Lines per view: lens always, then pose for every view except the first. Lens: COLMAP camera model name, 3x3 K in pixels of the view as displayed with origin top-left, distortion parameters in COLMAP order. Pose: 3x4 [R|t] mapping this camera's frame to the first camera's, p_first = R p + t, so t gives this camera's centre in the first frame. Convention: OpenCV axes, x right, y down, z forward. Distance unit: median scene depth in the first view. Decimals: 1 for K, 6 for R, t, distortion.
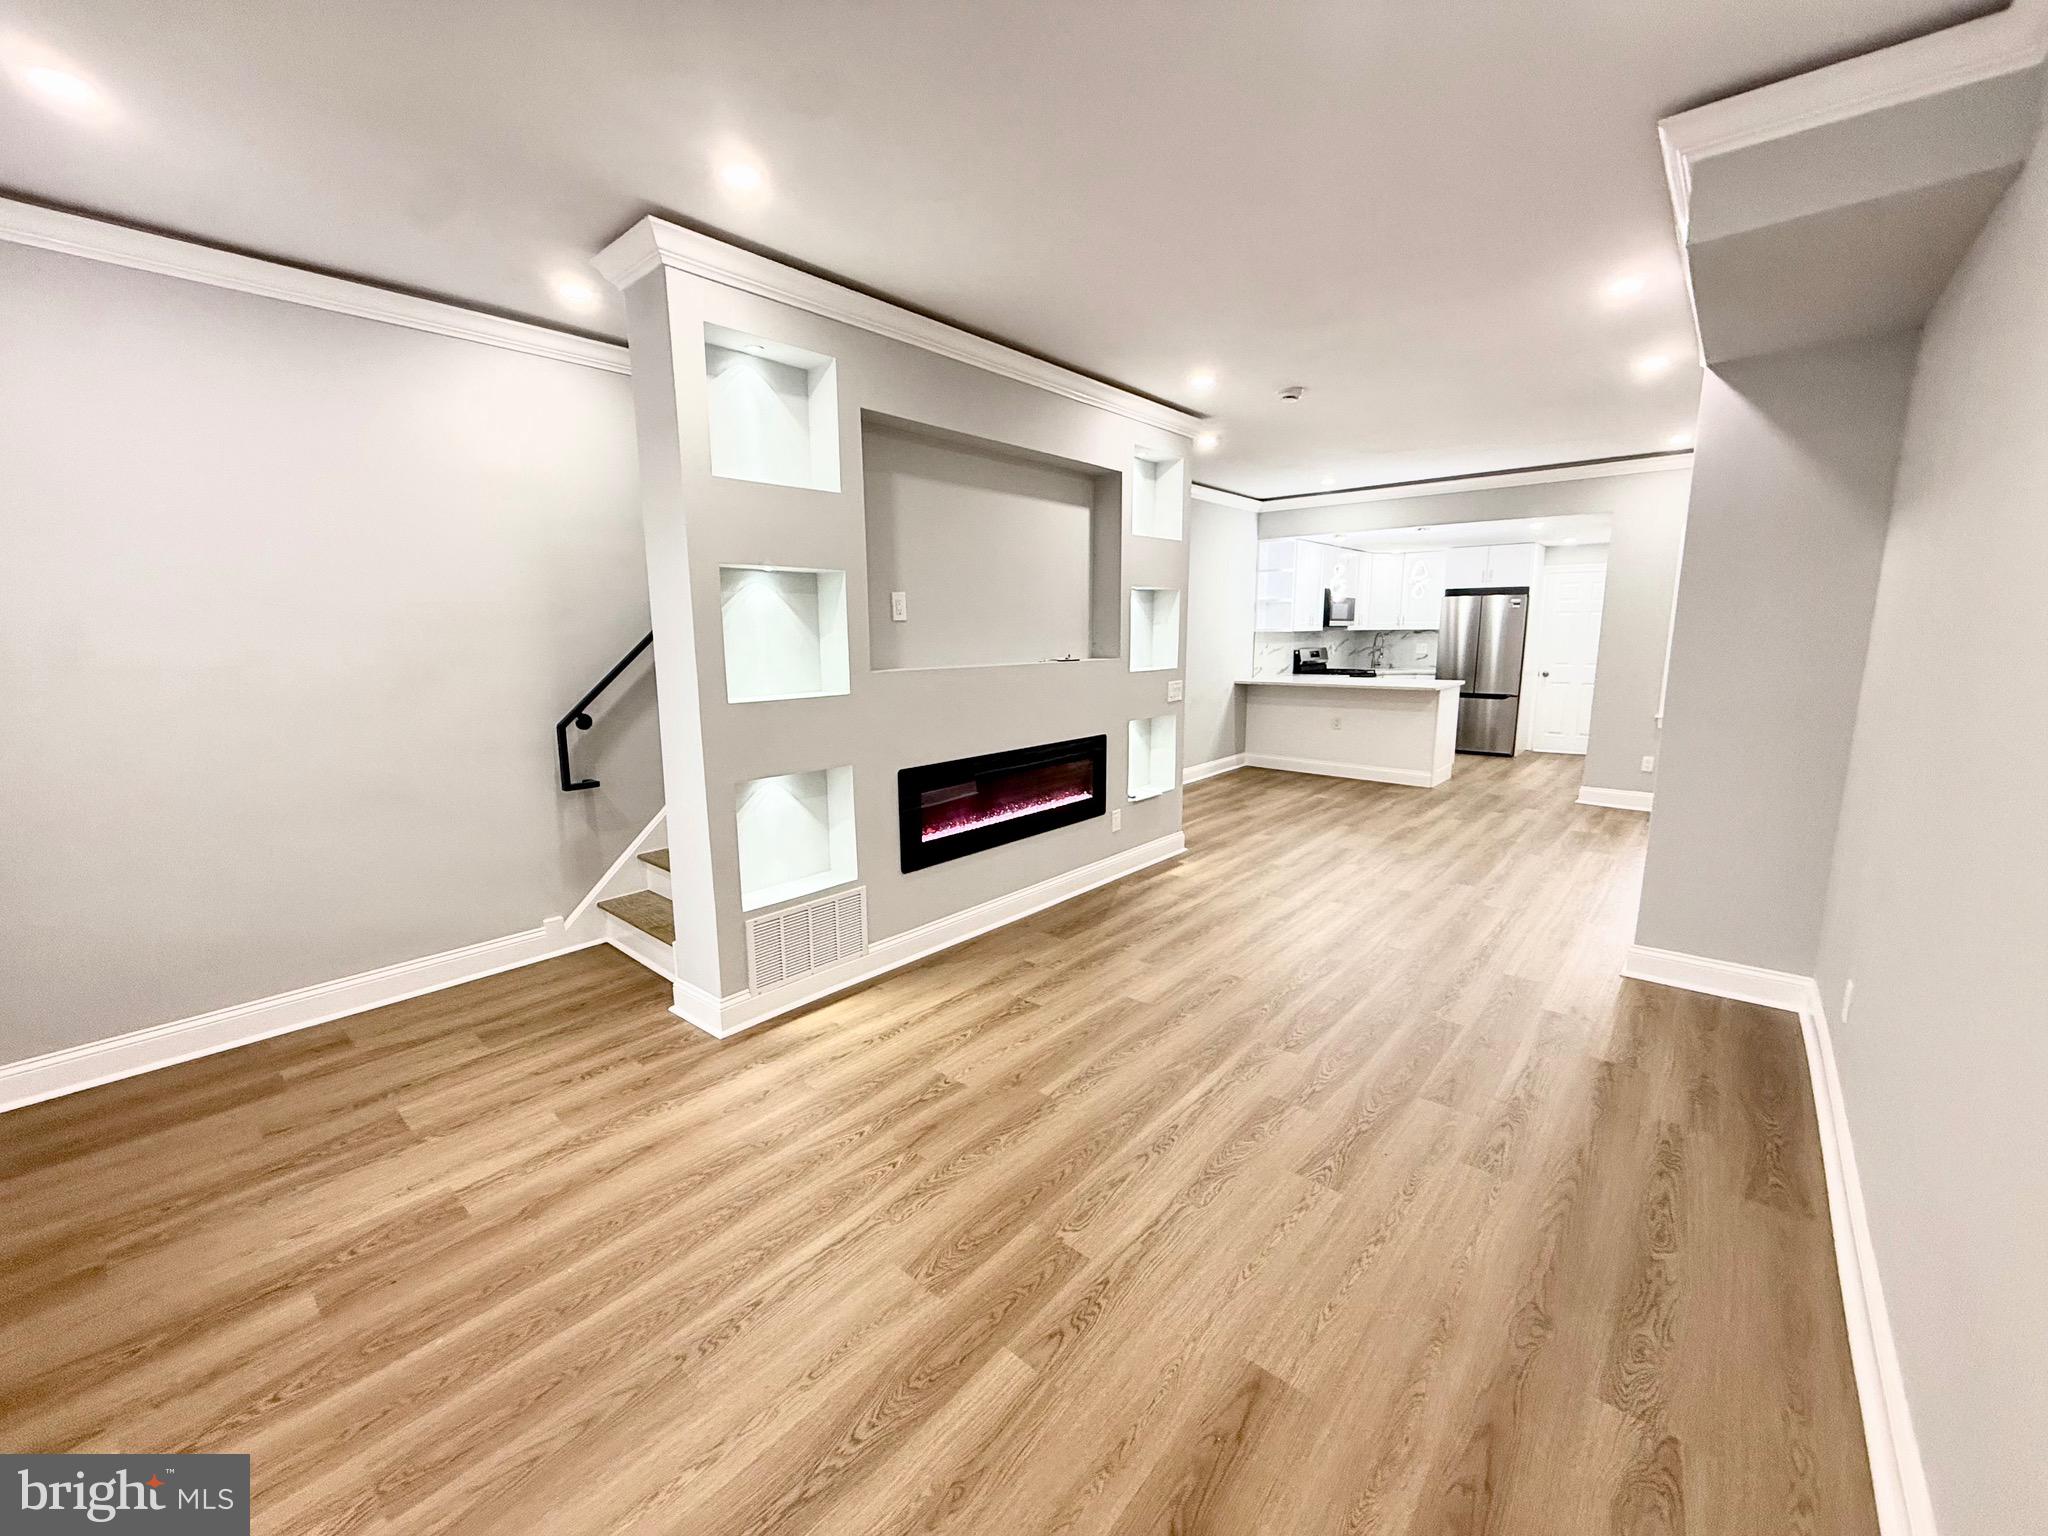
lens RADIAL K [[820.6, 0, 1017.7], [0, 820.6, 766.1], [0, 0, 1]] dist [0.000719, 0.000208]
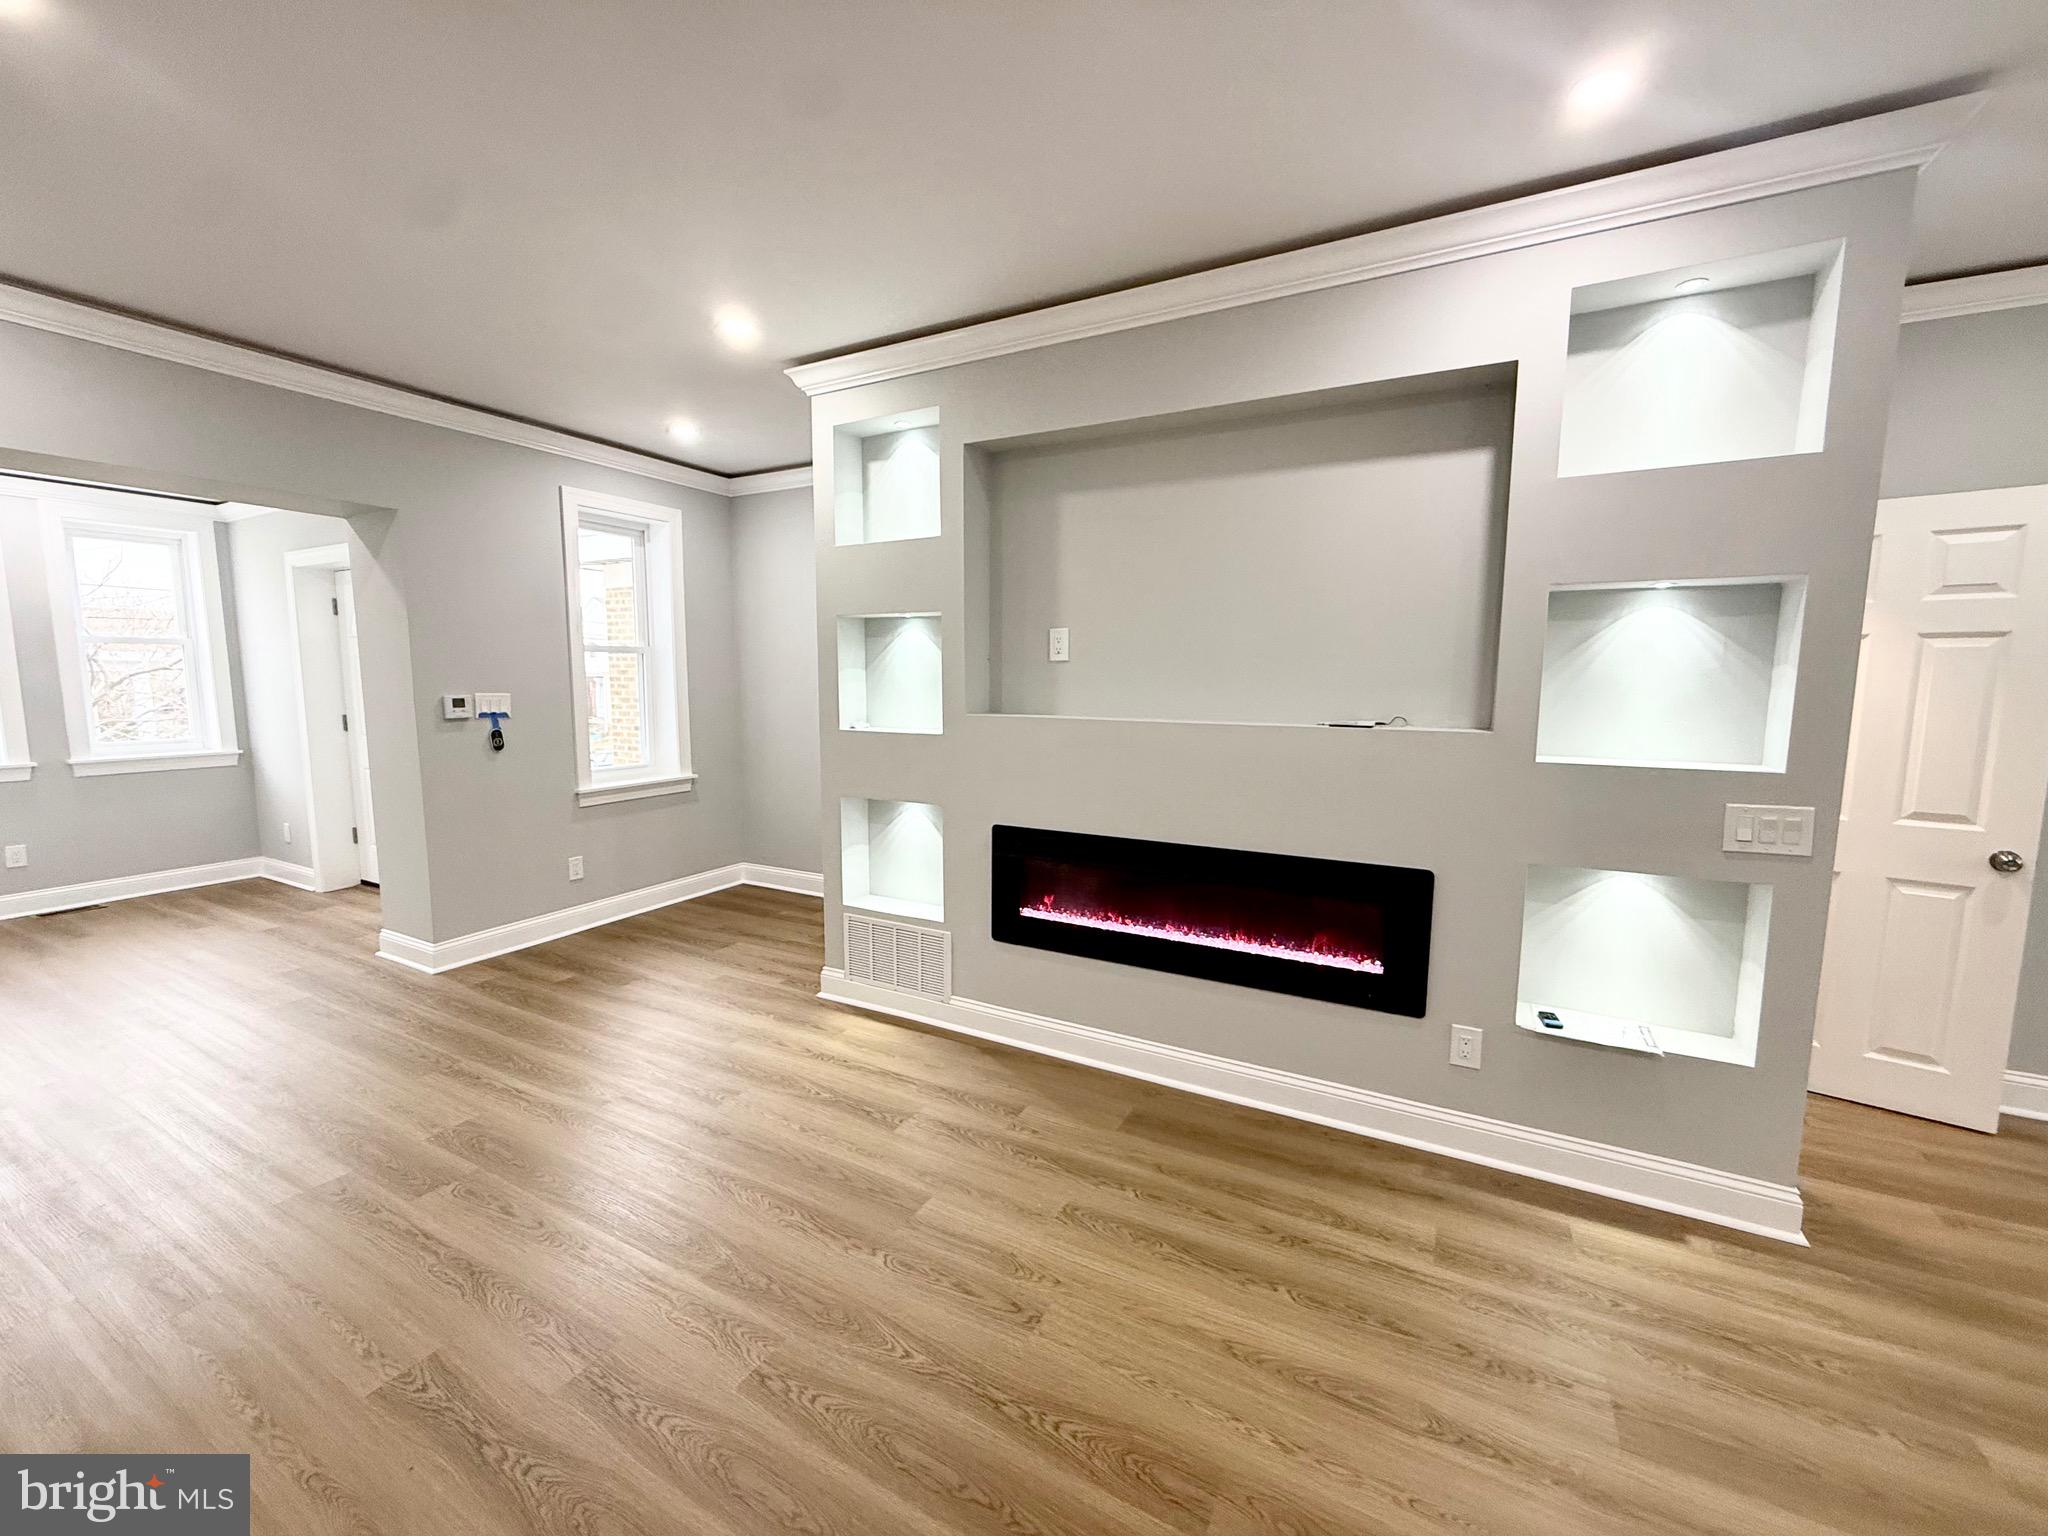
lens RADIAL K [[820.6, 0, 1017.7], [0, 820.6, 766.1], [0, 0, 1]] dist [0.000719, 0.000208]
pose [[0.216090, 0.117044, -0.969333, 0.709390], [-0.166598, 0.982650, 0.081513, -0.132472], [0.962055, 0.143875, 0.231840, 0.780113]]
